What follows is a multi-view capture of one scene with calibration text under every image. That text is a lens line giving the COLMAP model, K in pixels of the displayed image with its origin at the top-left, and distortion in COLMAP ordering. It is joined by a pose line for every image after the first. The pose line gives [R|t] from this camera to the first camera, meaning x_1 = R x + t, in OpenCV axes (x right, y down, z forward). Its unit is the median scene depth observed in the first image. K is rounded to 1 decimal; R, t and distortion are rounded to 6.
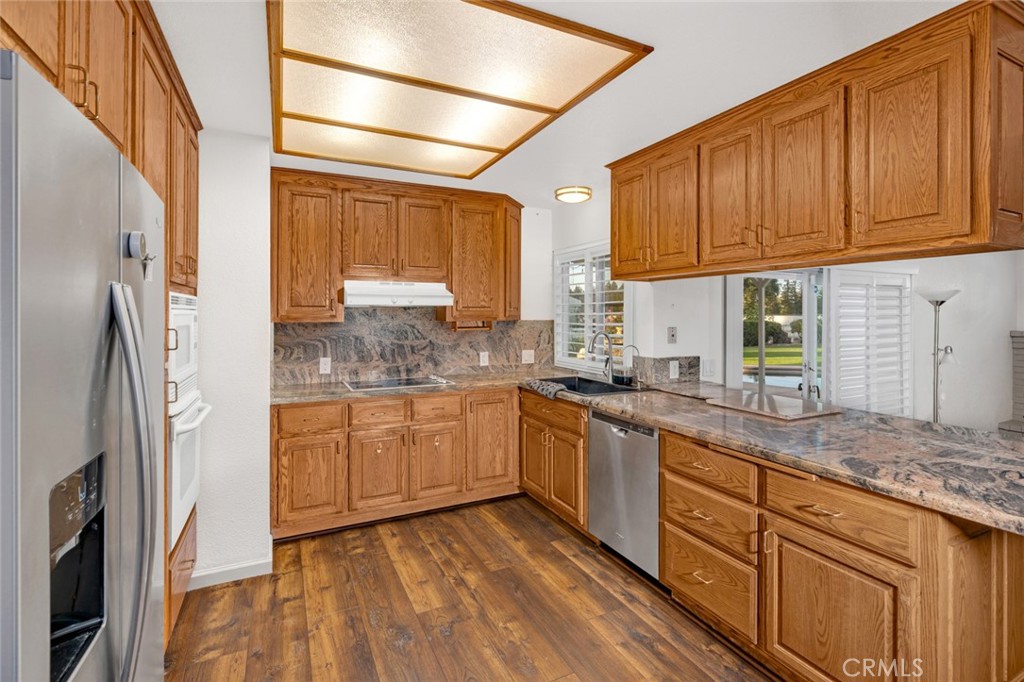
lens RADIAL K [[480.3, 0, 516.2], [0, 480.3, 315.2], [0, 0, 1]] dist [-0.003311, 0.000373]
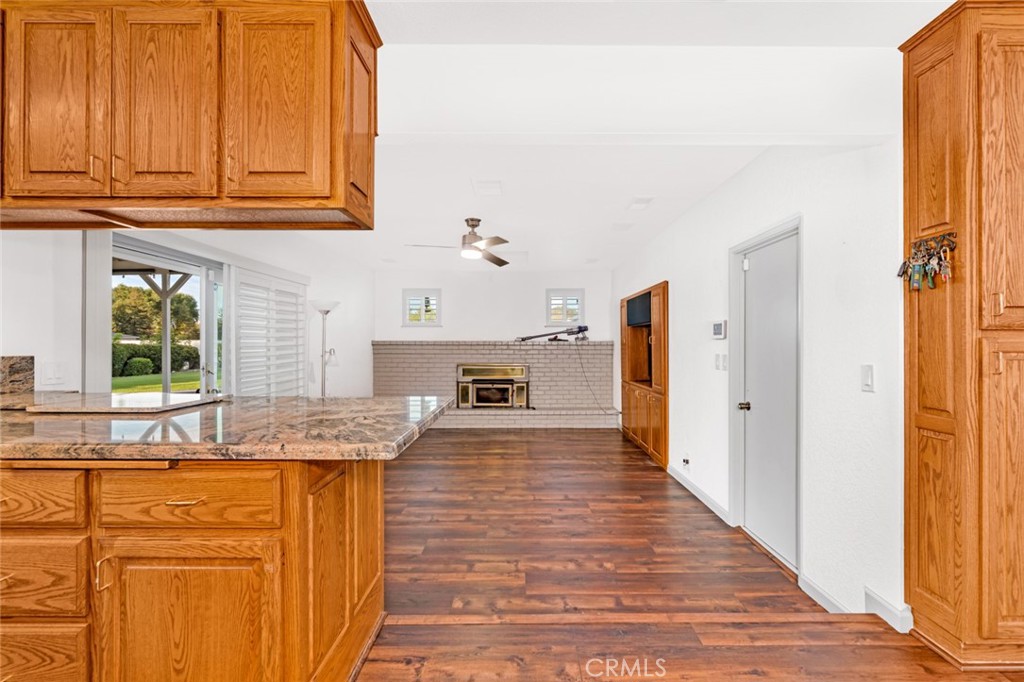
lens RADIAL K [[466.3, 0, 526.3], [0, 466.3, 342.2], [0, 0, 1]] dist [-0.001699, 0.000422]
pose [[0.441073, 0.002305, 0.897468, 0.098957], [-0.001799, 0.999997, -0.001684, 0.070062], [-0.897469, -0.000872, 0.441076, 0.071375]]
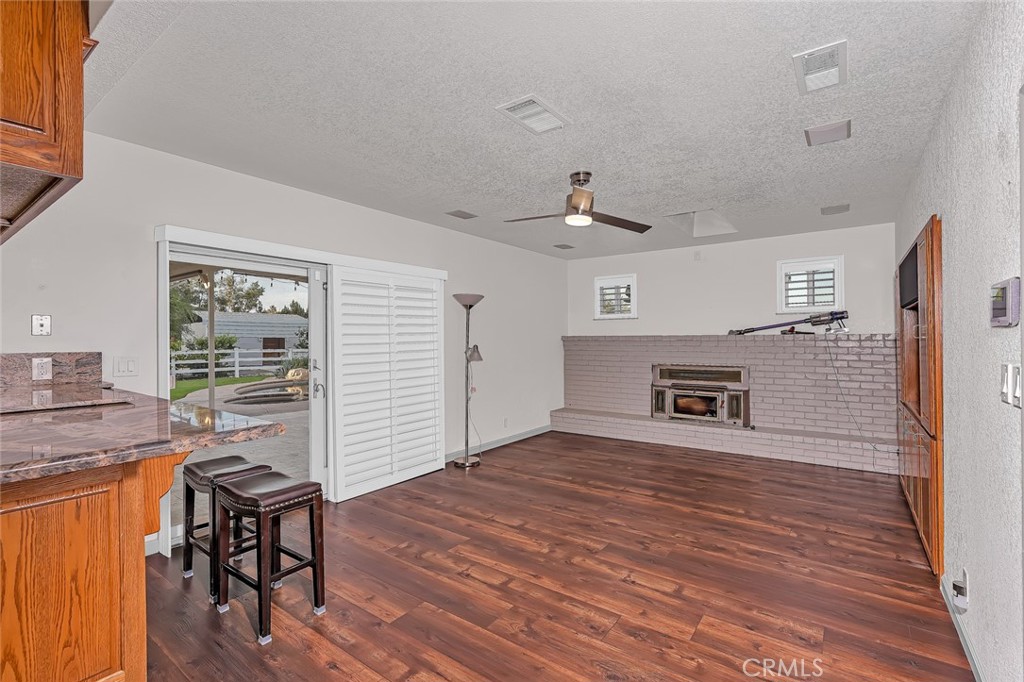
lens RADIAL K [[465.2, 0, 520.4], [0, 465.2, 333.8], [0, 0, 1]] dist [-0.001697, 0.000151]
pose [[0.886660, 0.000530, 0.462422, 0.690433], [0.004192, 0.999949, -0.009185, 0.069207], [-0.462403, 0.010082, 0.886613, -0.034521]]
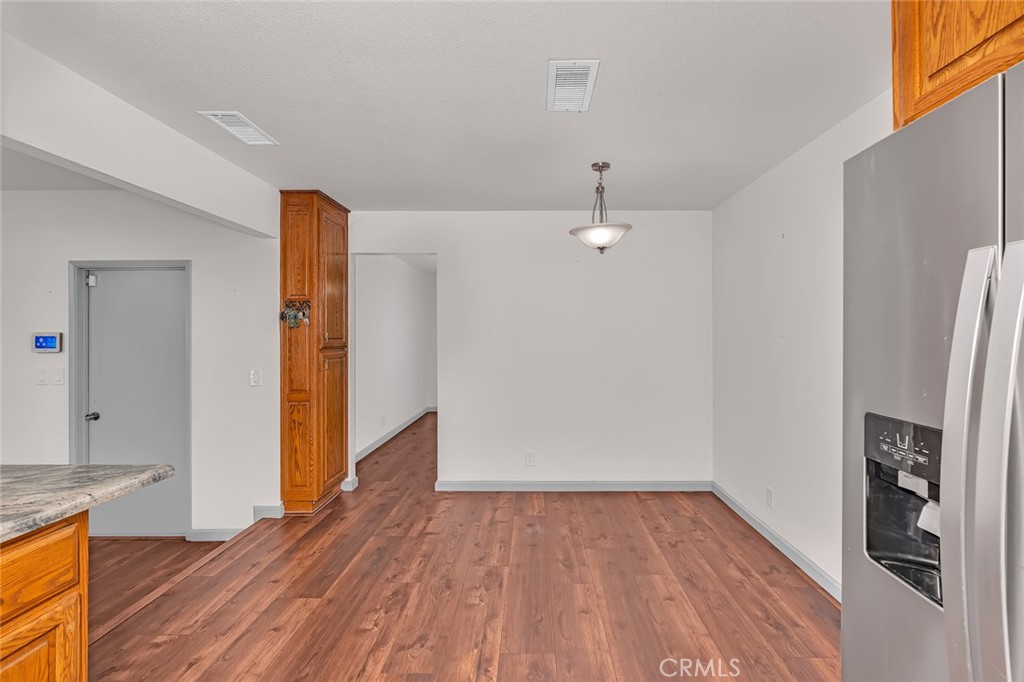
lens RADIAL K [[466.6, 0, 523.8], [0, 466.6, 337.4], [0, 0, 1]] dist [-0.001611, -0.000067]
pose [[-0.888217, 0.000649, 0.459423, -0.138773], [0.001954, 0.999995, 0.002364, 0.025292], [-0.459420, 0.002997, -0.888214, 0.594167]]
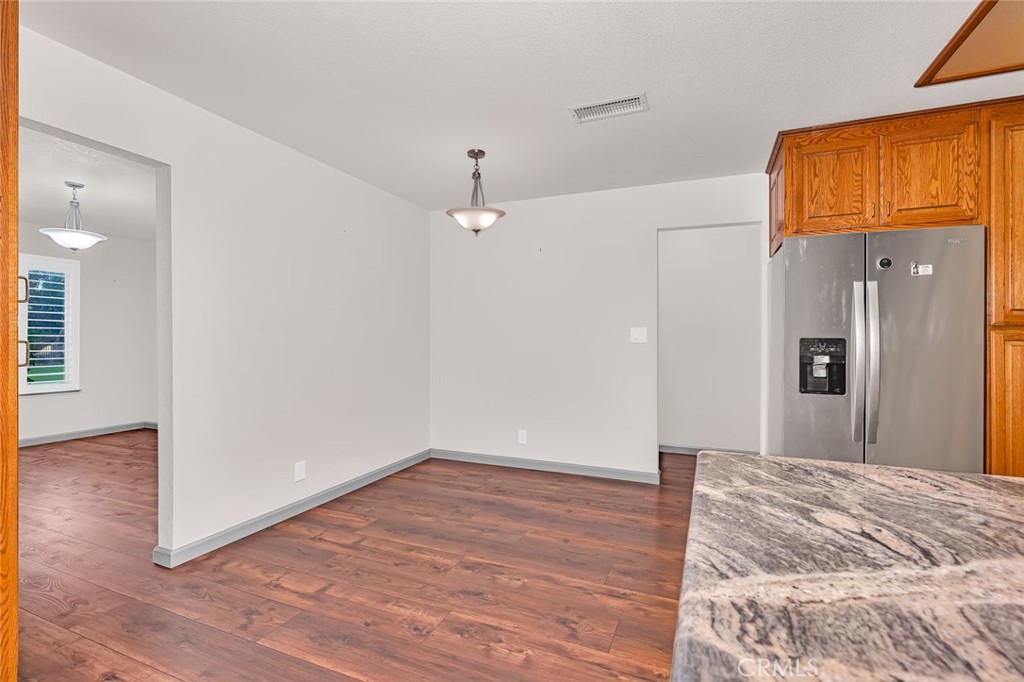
lens RADIAL K [[465.2, 0, 520.4], [0, 465.2, 333.8], [0, 0, 1]] dist [-0.001697, 0.000151]
pose [[-0.756662, -0.002287, -0.653802, 0.704233], [-0.000882, 0.999997, -0.002477, 0.071292], [0.653805, -0.001298, -0.756662, 0.508409]]
